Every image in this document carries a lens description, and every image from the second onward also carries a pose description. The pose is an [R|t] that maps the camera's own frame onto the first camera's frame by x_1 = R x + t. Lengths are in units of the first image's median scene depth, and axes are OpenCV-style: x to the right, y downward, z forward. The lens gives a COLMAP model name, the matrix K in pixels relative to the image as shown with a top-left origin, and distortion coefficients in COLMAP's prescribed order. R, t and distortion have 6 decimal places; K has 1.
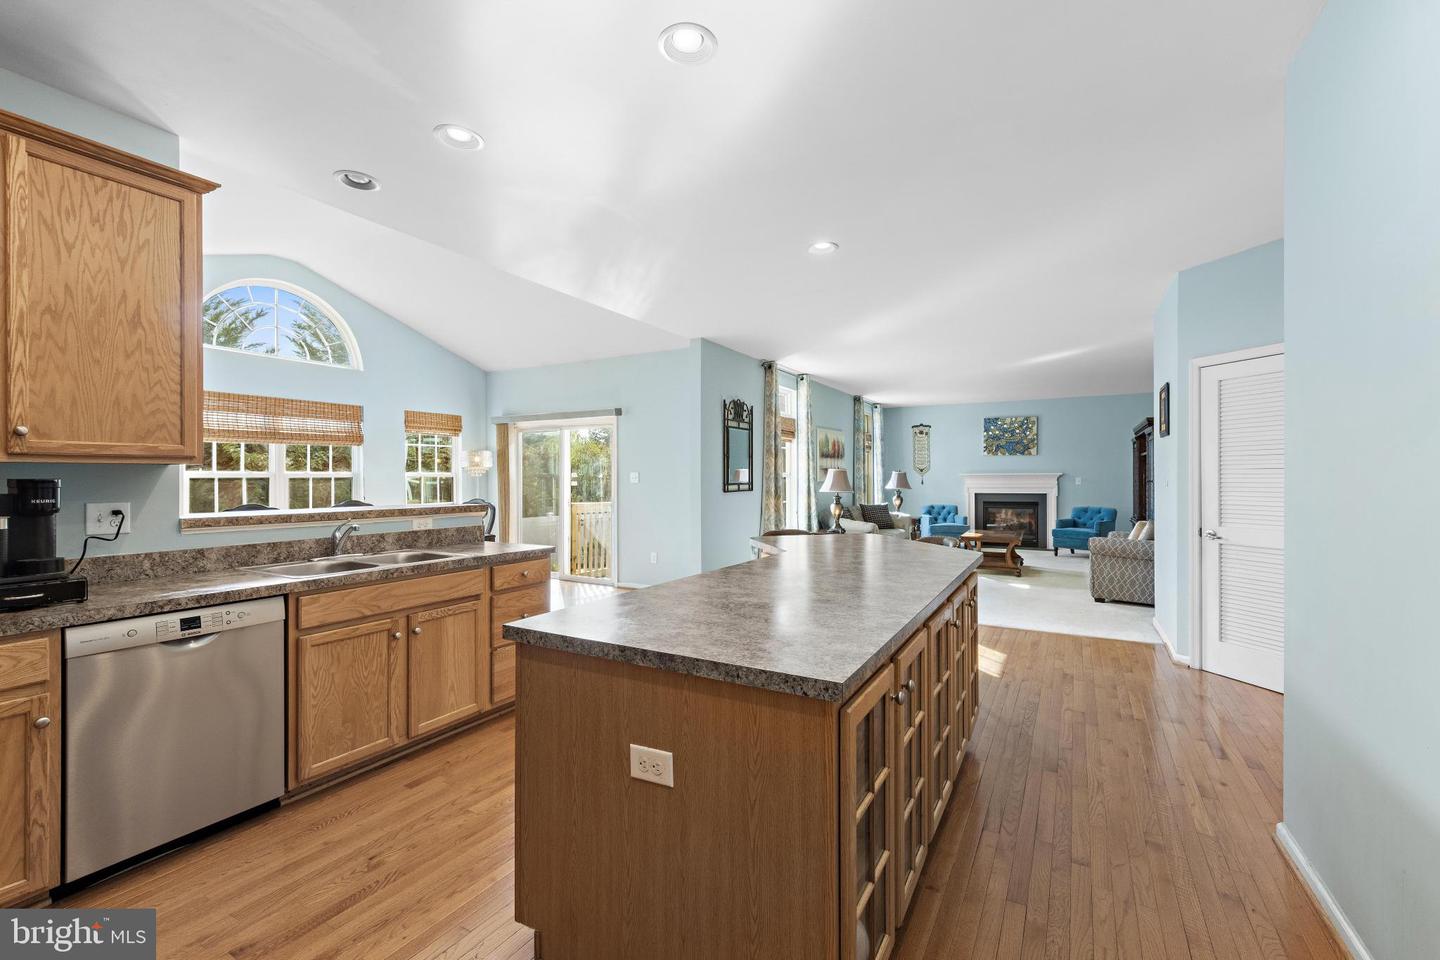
lens RADIAL K [[609.5, 0, 722.5], [0, 609.5, 479.1], [0, 0, 1]] dist [0.002731, -0.000087]
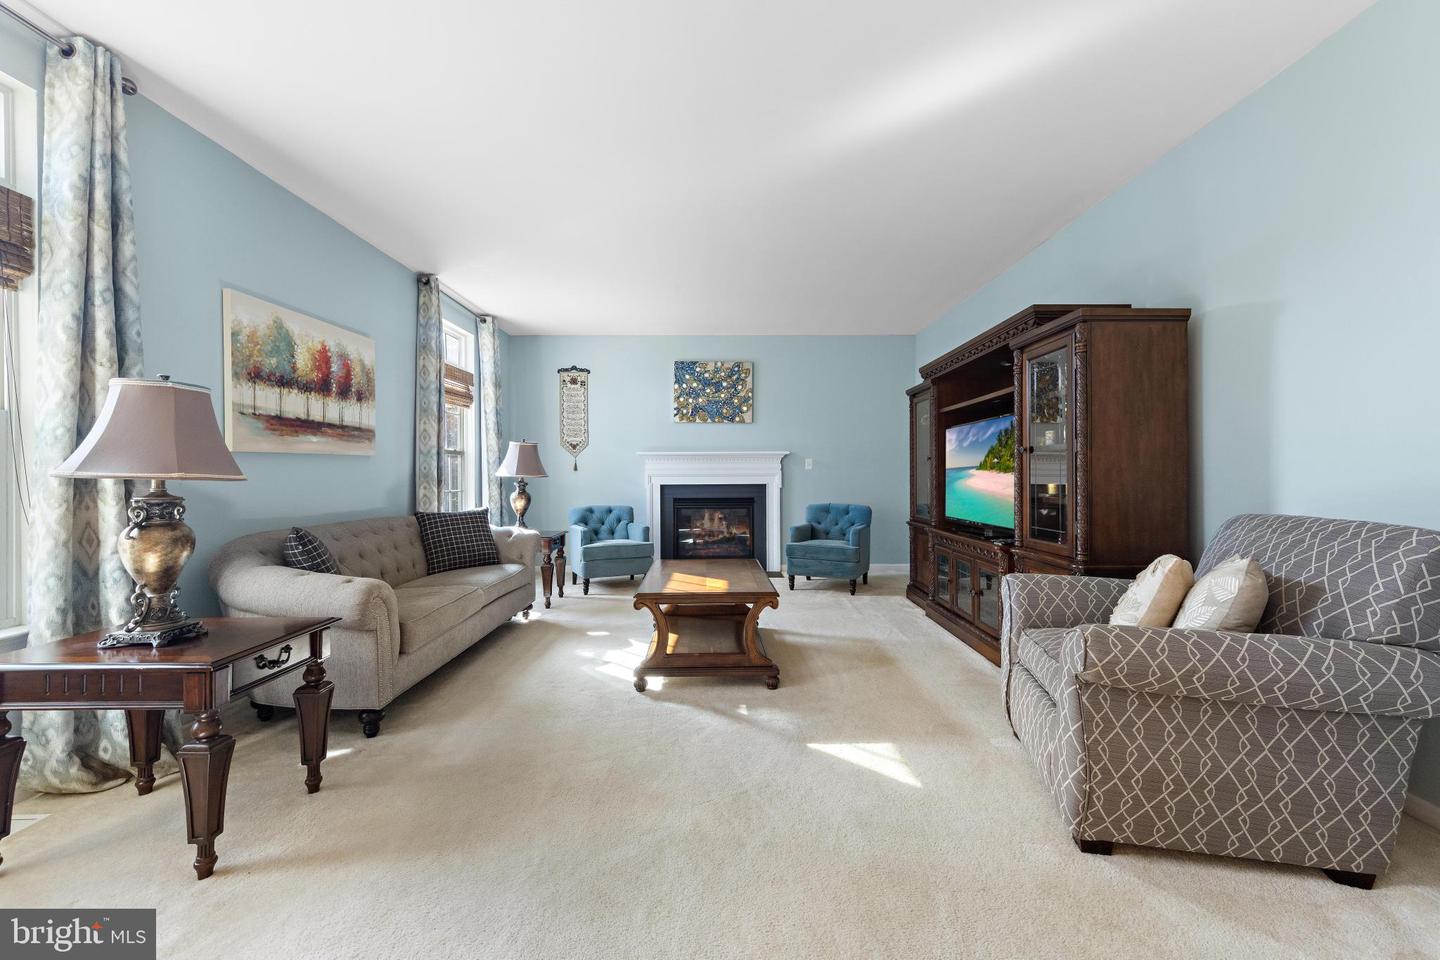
lens RADIAL K [[609.5, 0, 734.5], [0, 609.5, 472.6], [0, 0, 1]] dist [0.002731, -0.000087]
pose [[0.864194, 0.000675, 0.503159, 0.187165], [0.002093, 0.999986, -0.004937, 0.014908], [-0.503155, 0.005319, 0.864180, 0.476391]]
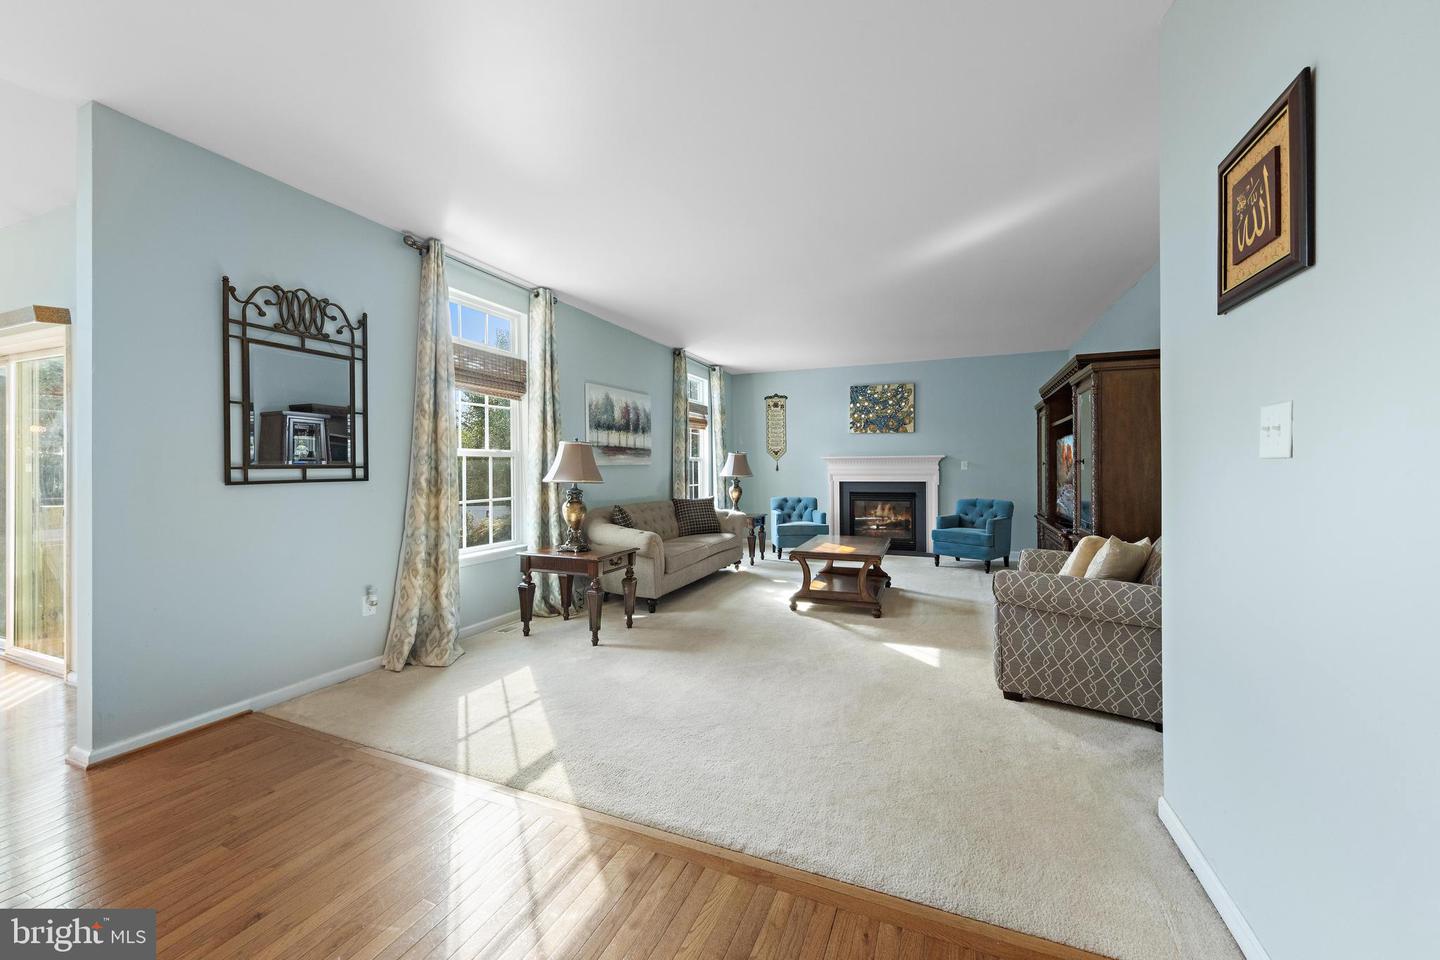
lens RADIAL K [[561.1, 0, 714.4], [0, 561.1, 467.1], [0, 0, 1]] dist [0.002989, 0.000038]
pose [[0.993290, -0.001965, 0.115634, 0.182641], [0.002352, 0.999992, -0.003212, 0.006646], [-0.115627, 0.003462, 0.993287, 0.323679]]
